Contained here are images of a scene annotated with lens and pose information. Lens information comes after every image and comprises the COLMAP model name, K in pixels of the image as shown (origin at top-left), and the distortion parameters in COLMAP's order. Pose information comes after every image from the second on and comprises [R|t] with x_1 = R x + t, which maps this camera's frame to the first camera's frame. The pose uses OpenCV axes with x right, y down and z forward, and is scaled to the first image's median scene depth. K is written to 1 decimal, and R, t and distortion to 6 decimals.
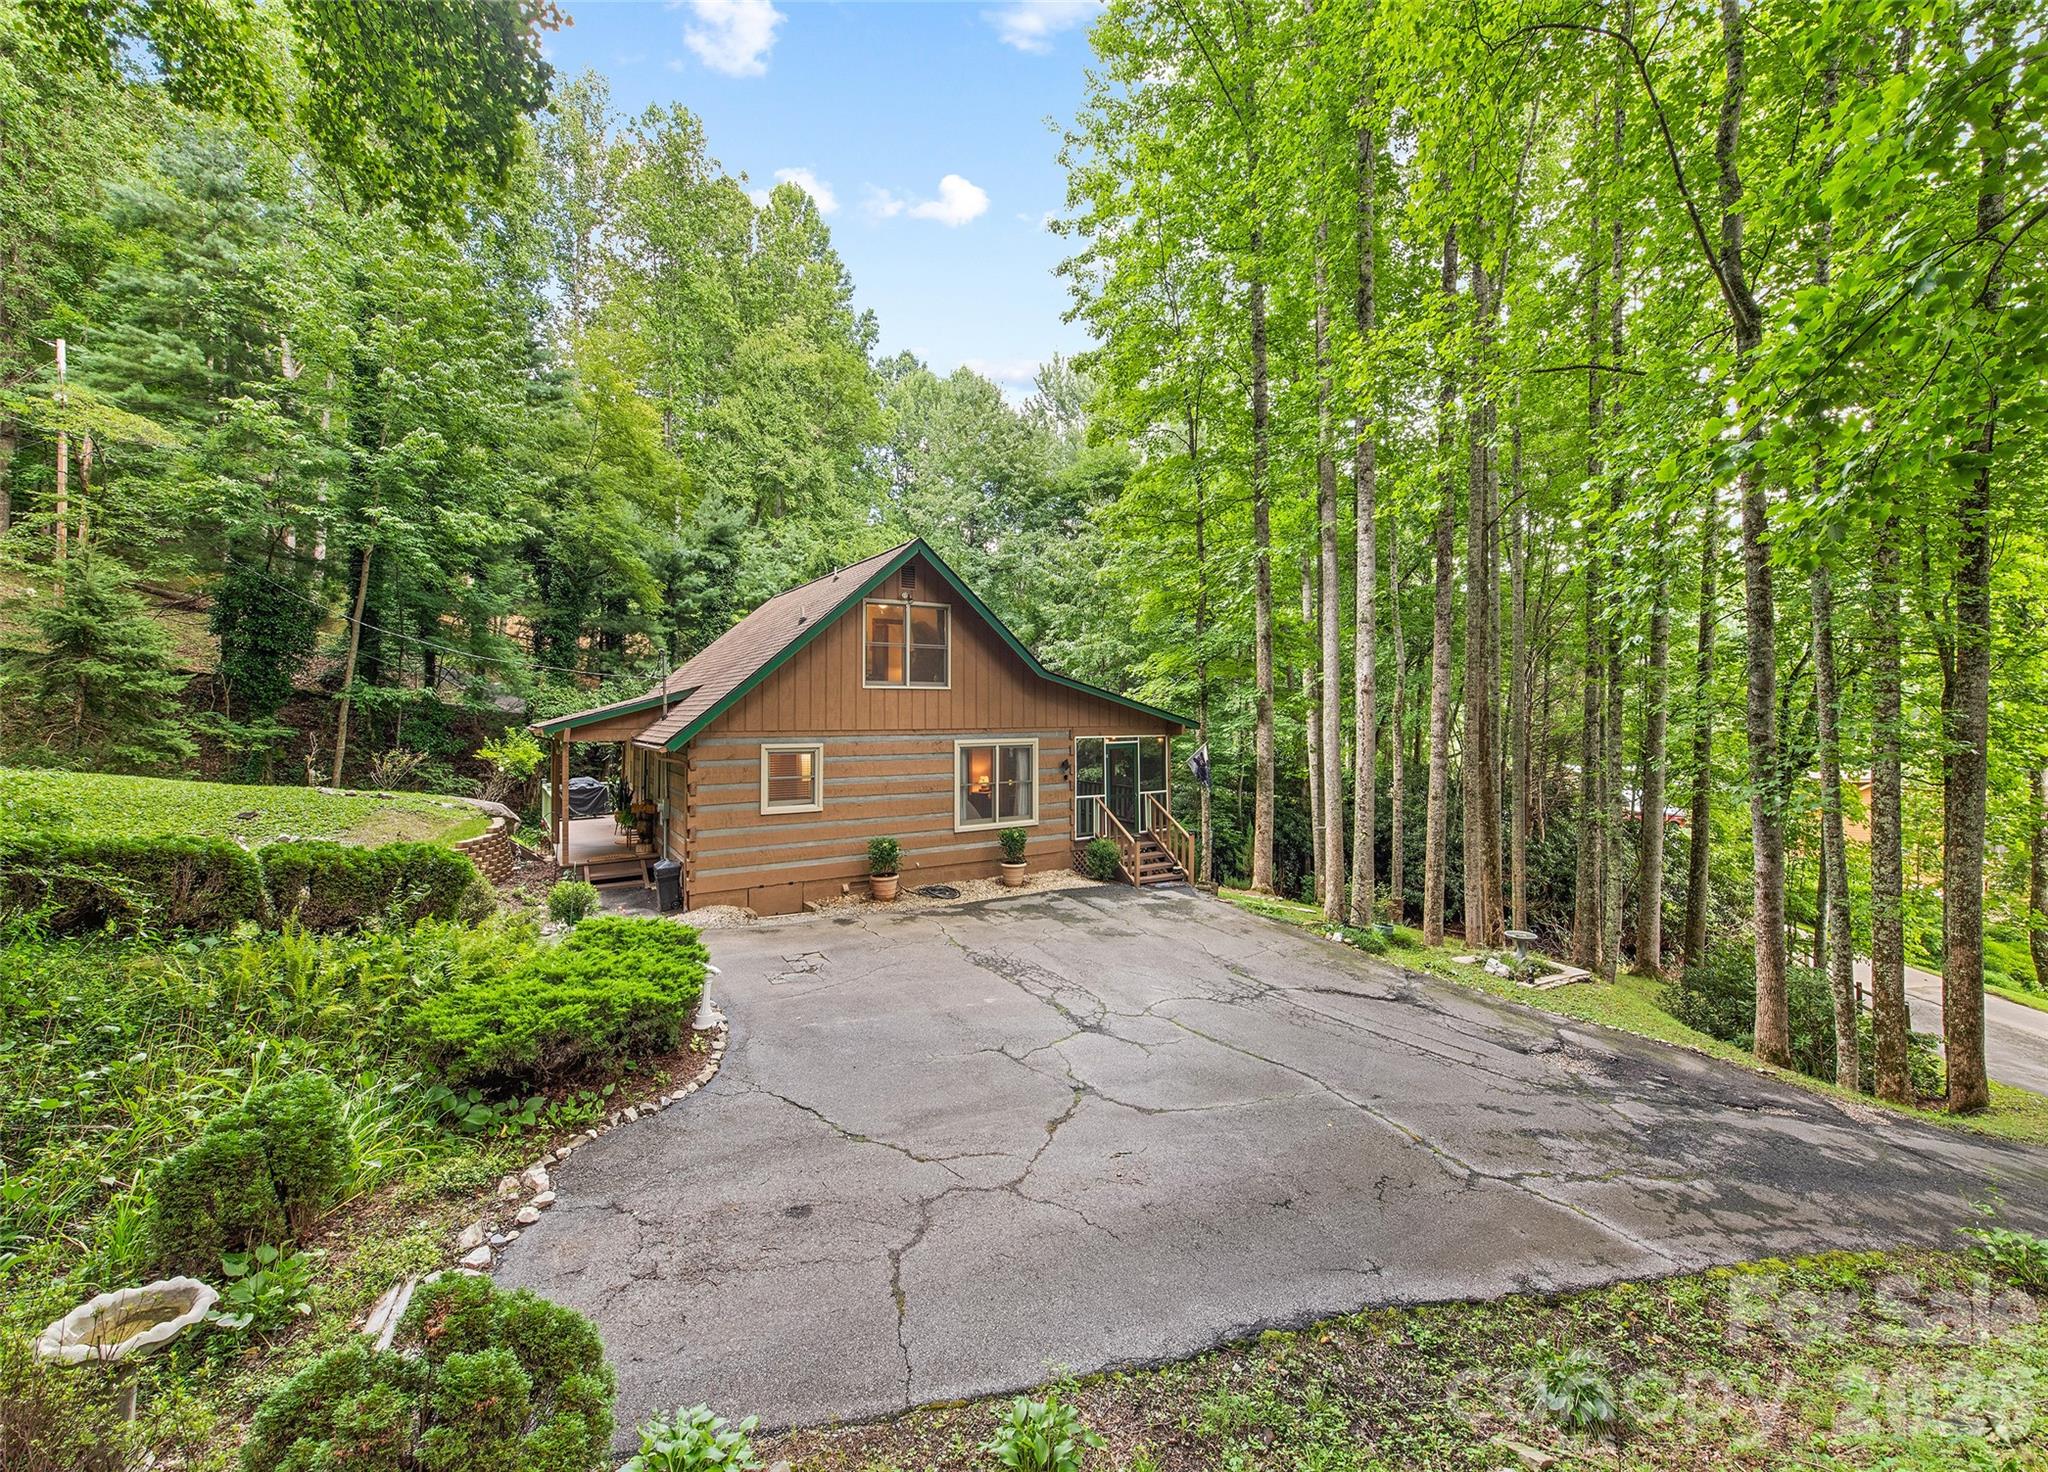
lens RADIAL K [[830.8, 0, 1026.6], [0, 830.8, 692.2], [0, 0, 1]] dist [0.014542, -0.000156]
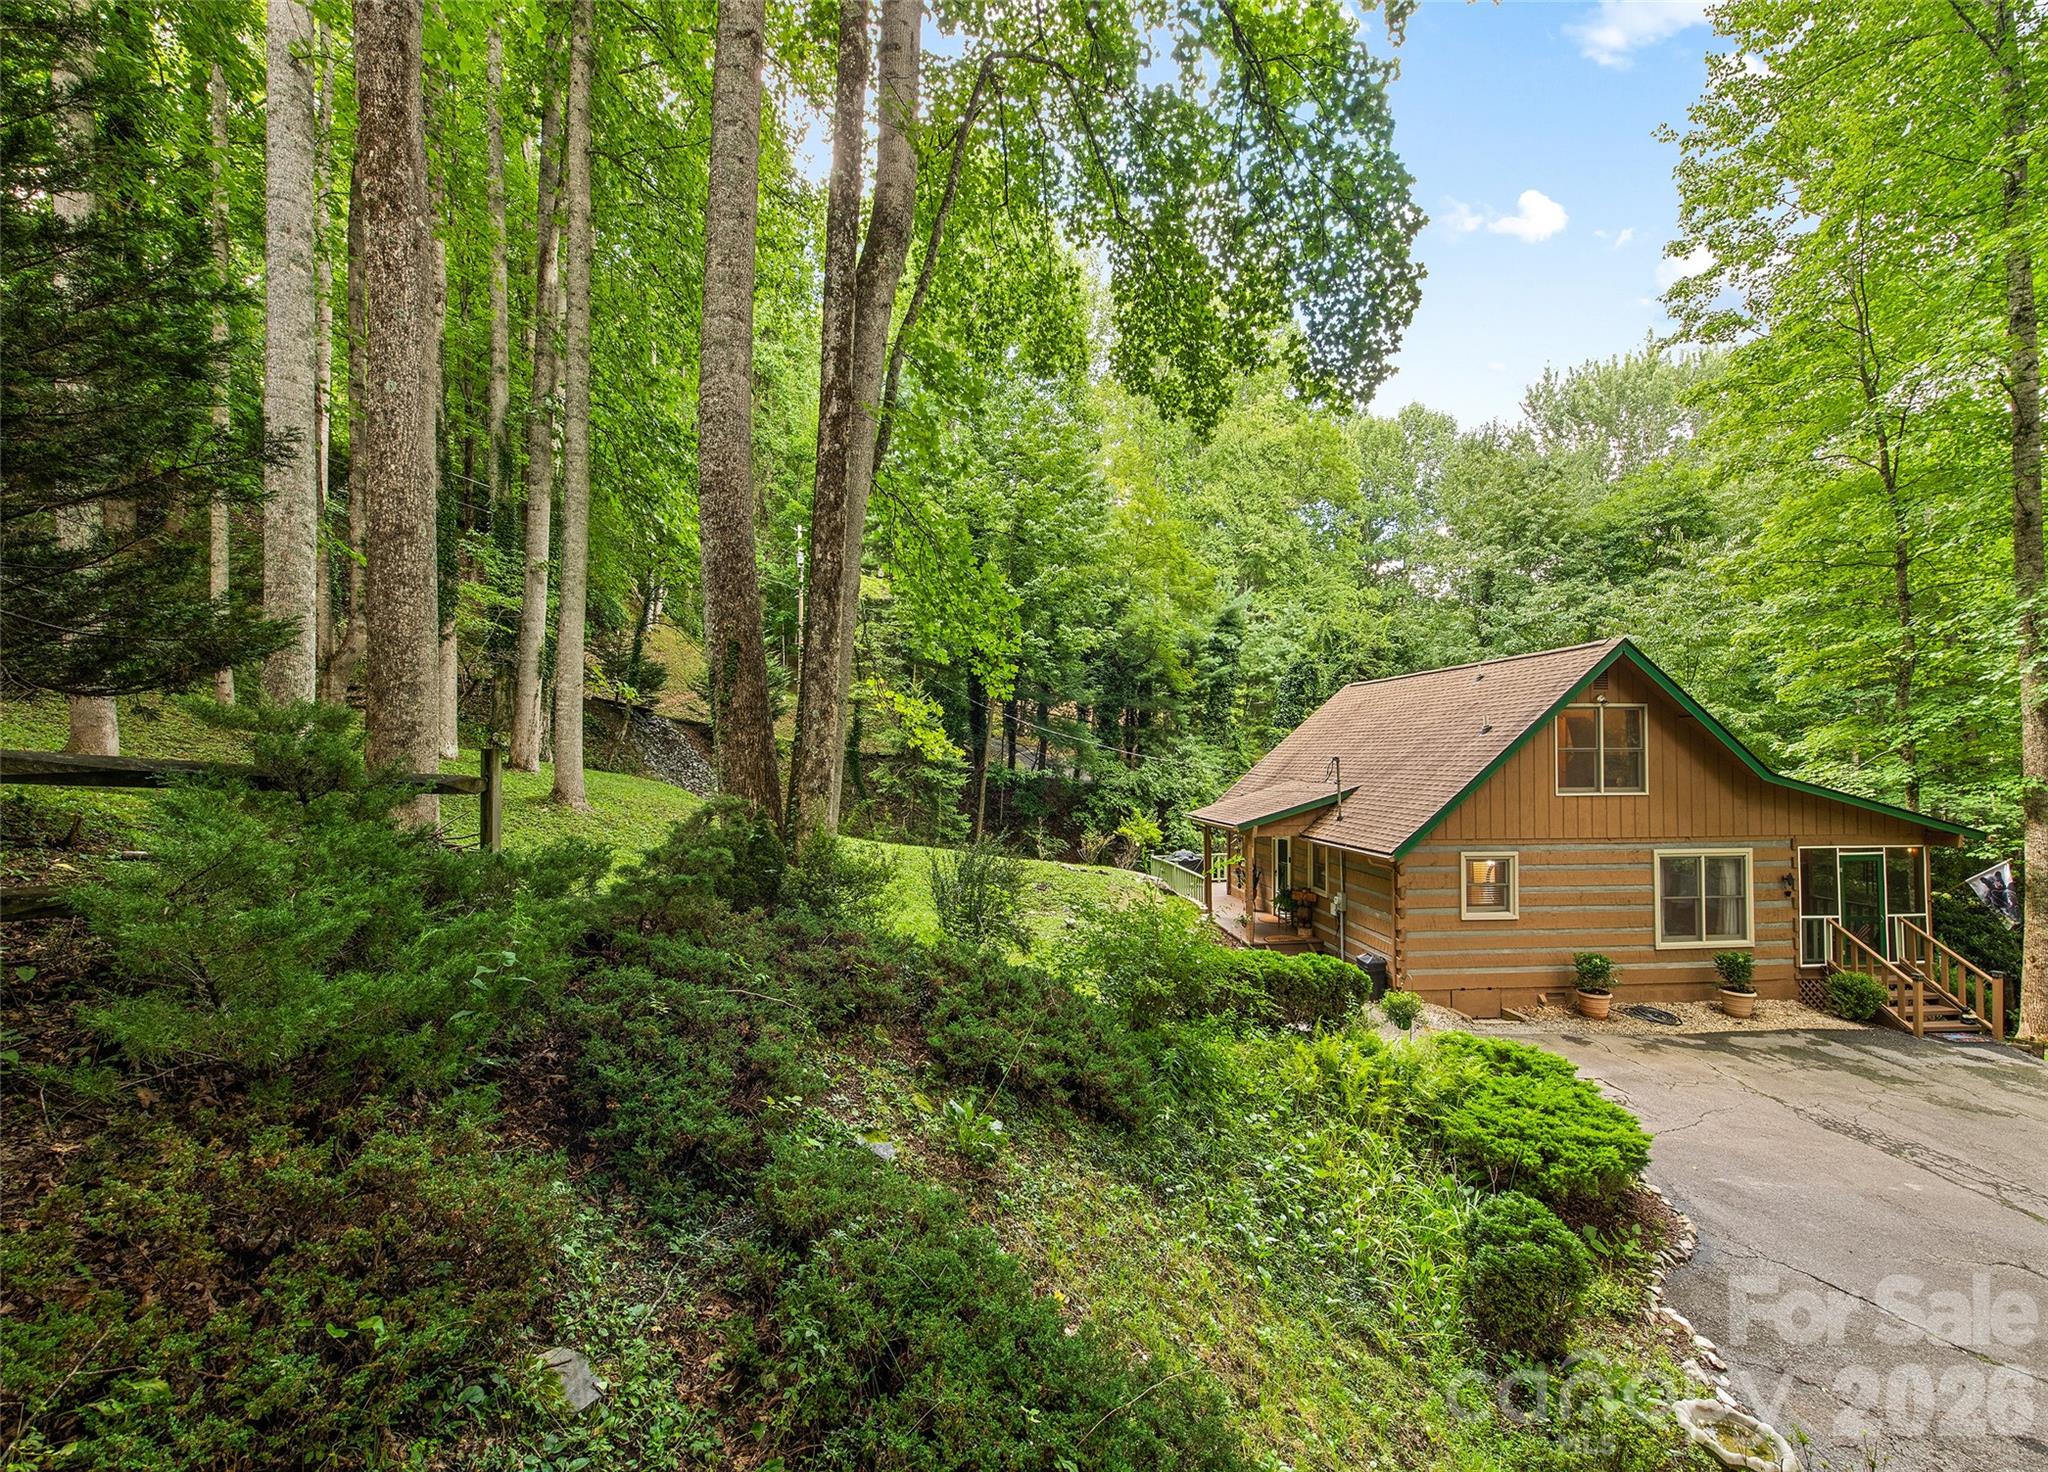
lens RADIAL K [[808.2, 0, 1021.3], [0, 808.2, 738.6], [0, 0, 1]] dist [0.016557, -0.005261]
pose [[0.890890, -0.010179, -0.454105, -0.292778], [0.010248, 0.999945, -0.002309, -0.069420], [0.454103, -0.002596, 0.890945, -0.126818]]
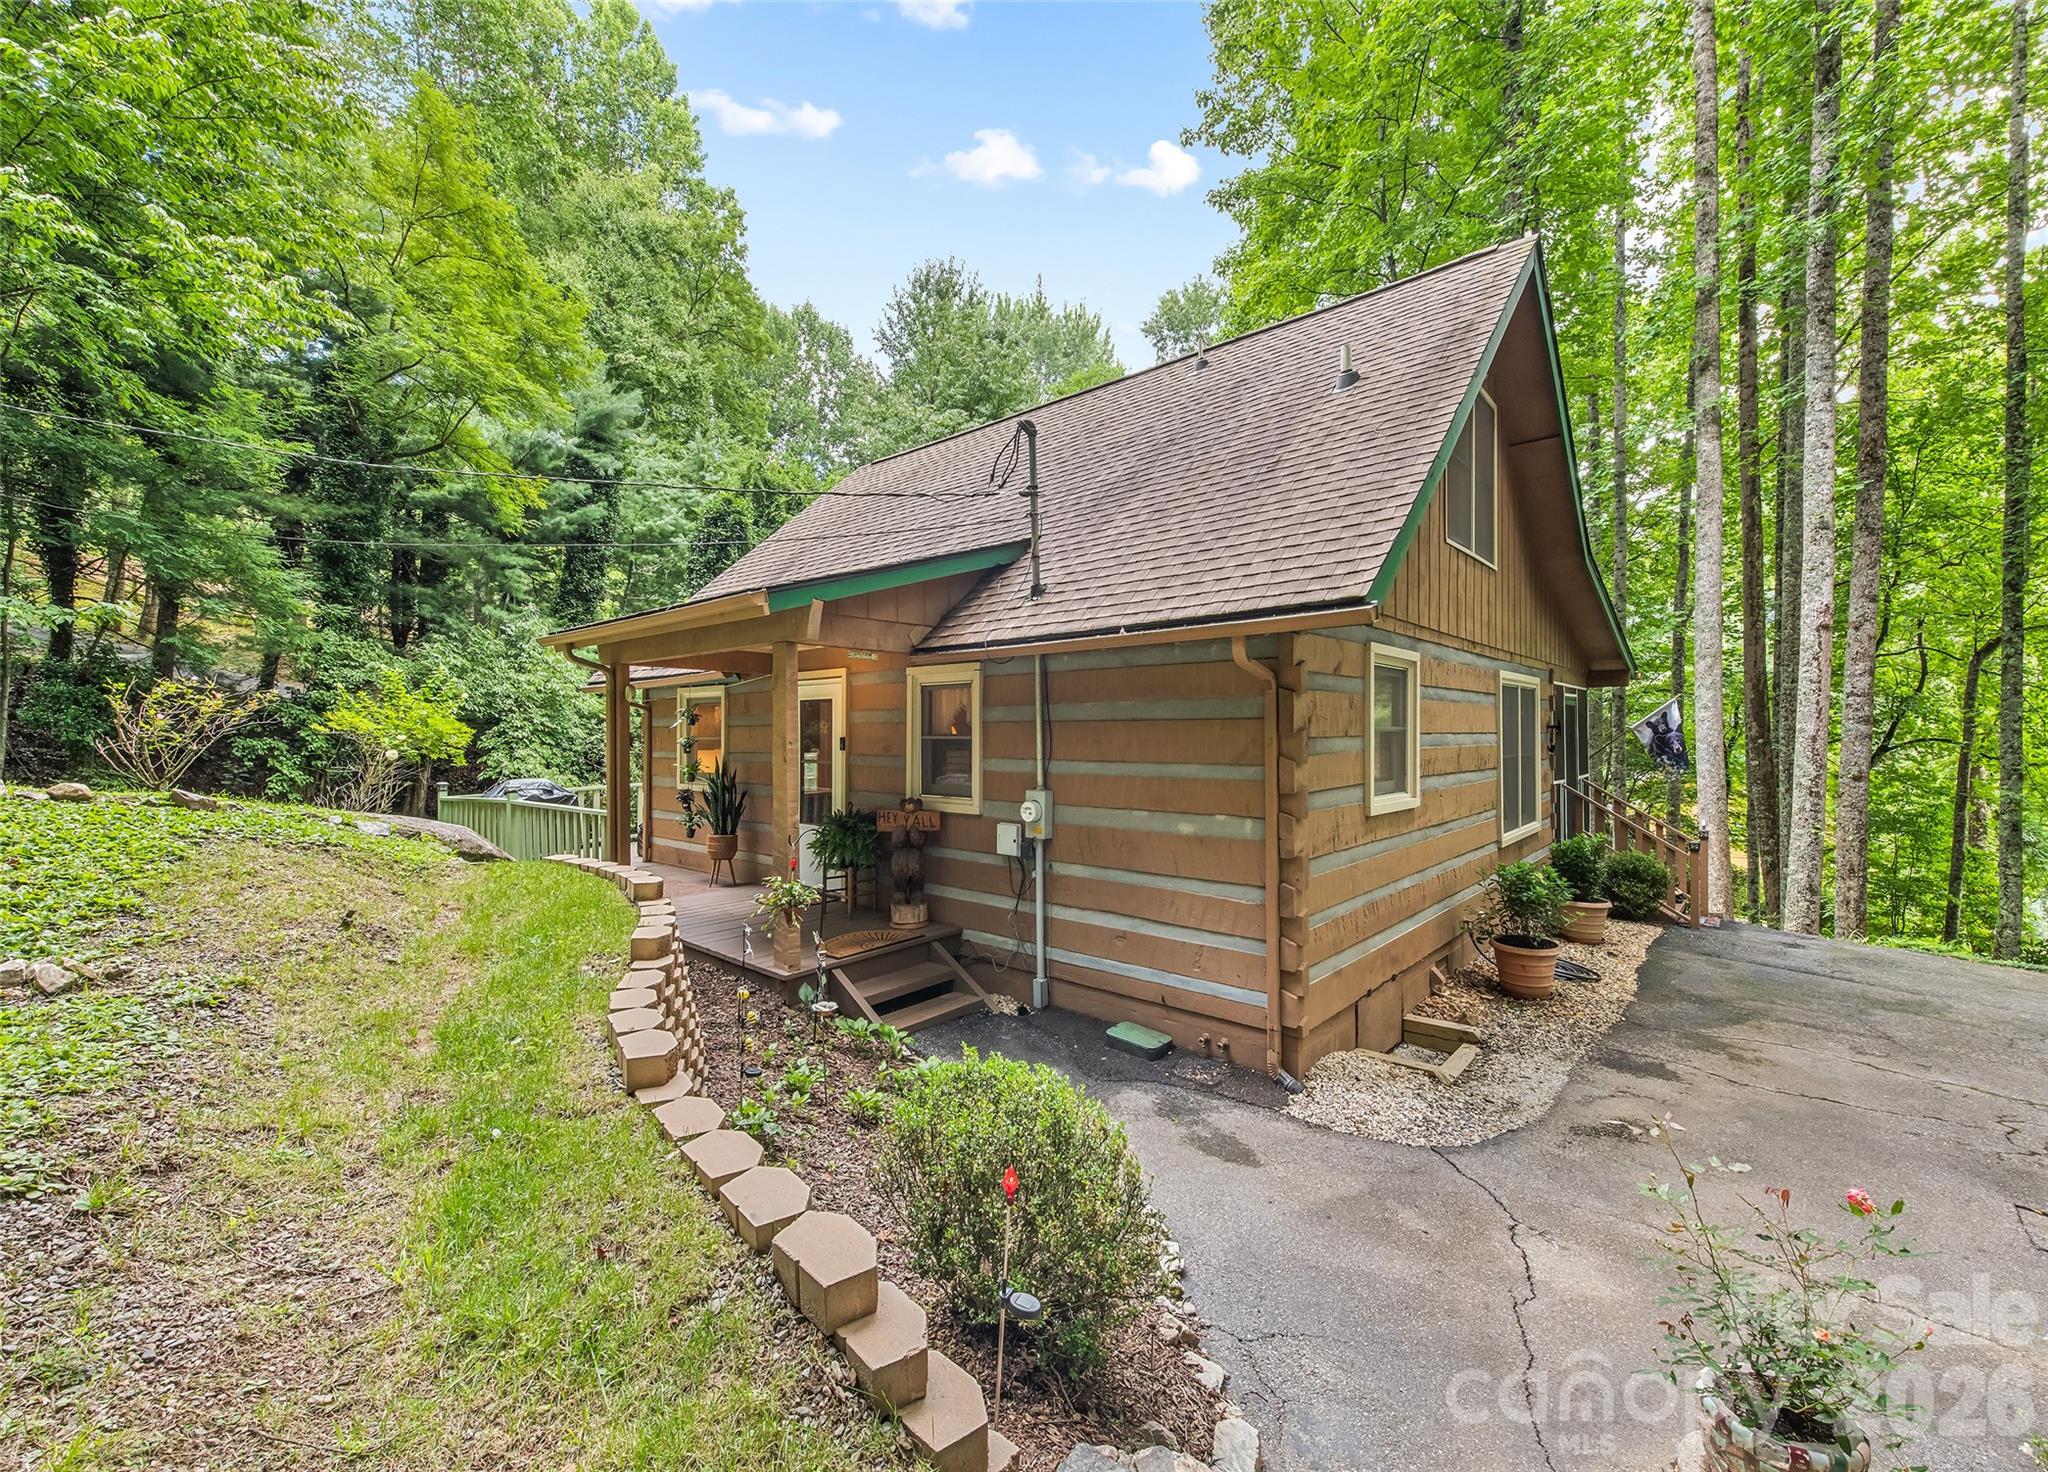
lens RADIAL K [[856.5, 0, 1036.8], [0, 856.5, 735.9], [0, 0, 1]] dist [0.010717, -0.004435]
pose [[0.961050, -0.006366, 0.276301, -0.499129], [-0.000753, 0.999671, 0.025651, 0.082138], [-0.276373, -0.024860, 0.960729, 0.545542]]
